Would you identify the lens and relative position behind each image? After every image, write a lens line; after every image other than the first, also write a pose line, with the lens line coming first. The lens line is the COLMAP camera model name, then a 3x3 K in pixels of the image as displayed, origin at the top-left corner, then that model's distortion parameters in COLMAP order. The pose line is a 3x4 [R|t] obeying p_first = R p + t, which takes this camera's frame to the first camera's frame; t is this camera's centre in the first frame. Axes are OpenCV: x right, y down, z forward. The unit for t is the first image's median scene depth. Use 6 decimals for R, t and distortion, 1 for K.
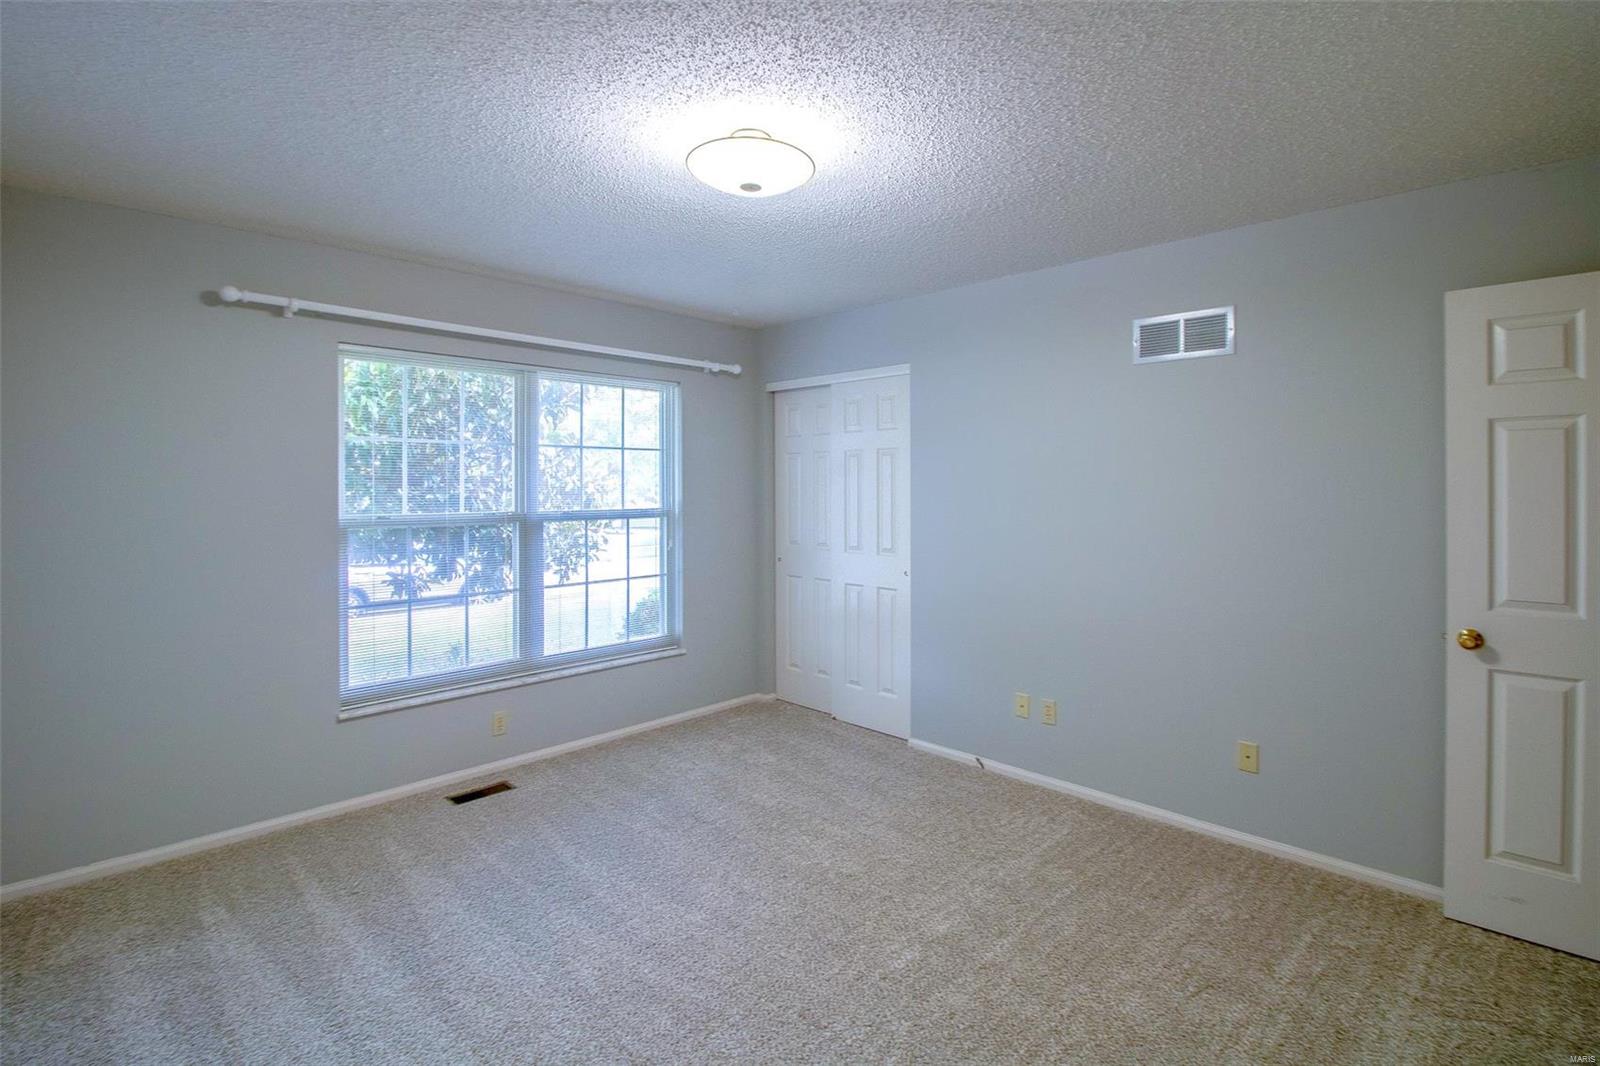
lens RADIAL K [[763.1, 0, 808.3], [0, 763.1, 493.1], [0, 0, 1]] dist [-0.002655, -0.005810]
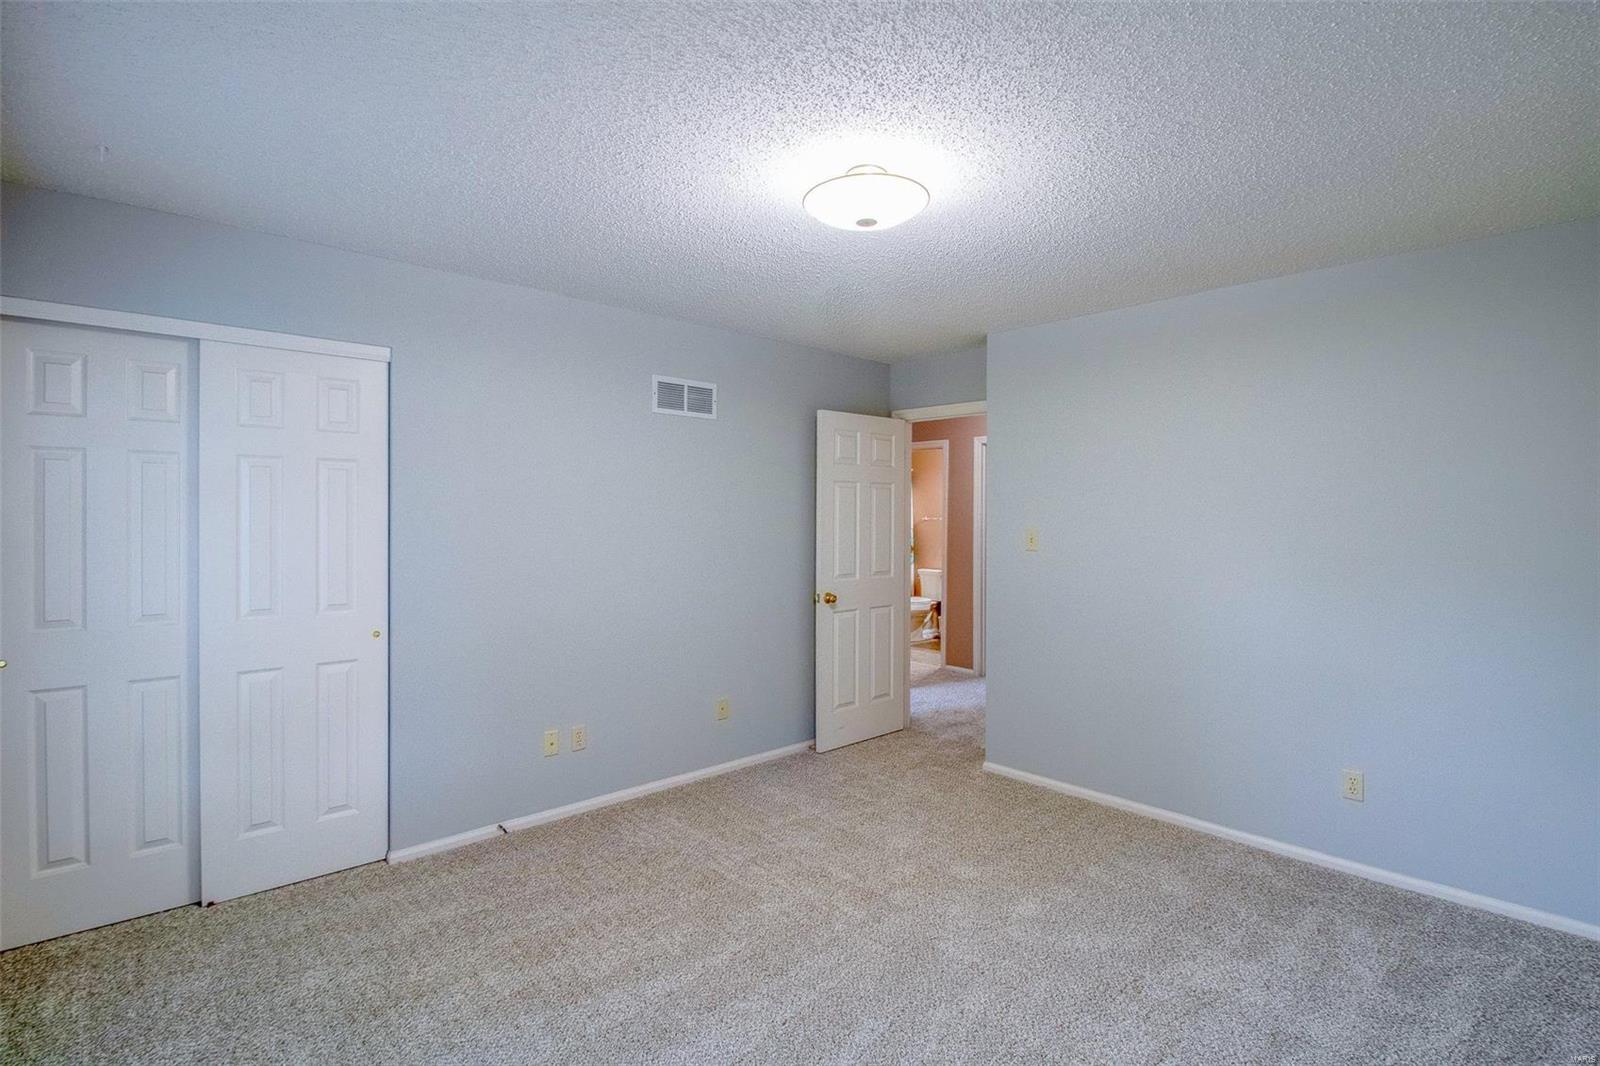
lens RADIAL K [[763.1, 0, 800.5], [0, 763.1, 531.6], [0, 0, 1]] dist [-0.002655, -0.005810]
pose [[0.048837, -0.016800, 0.998665, -0.705406], [0.006505, 0.999843, 0.016502, -0.002656], [-0.998786, 0.005691, 0.048938, 0.681248]]
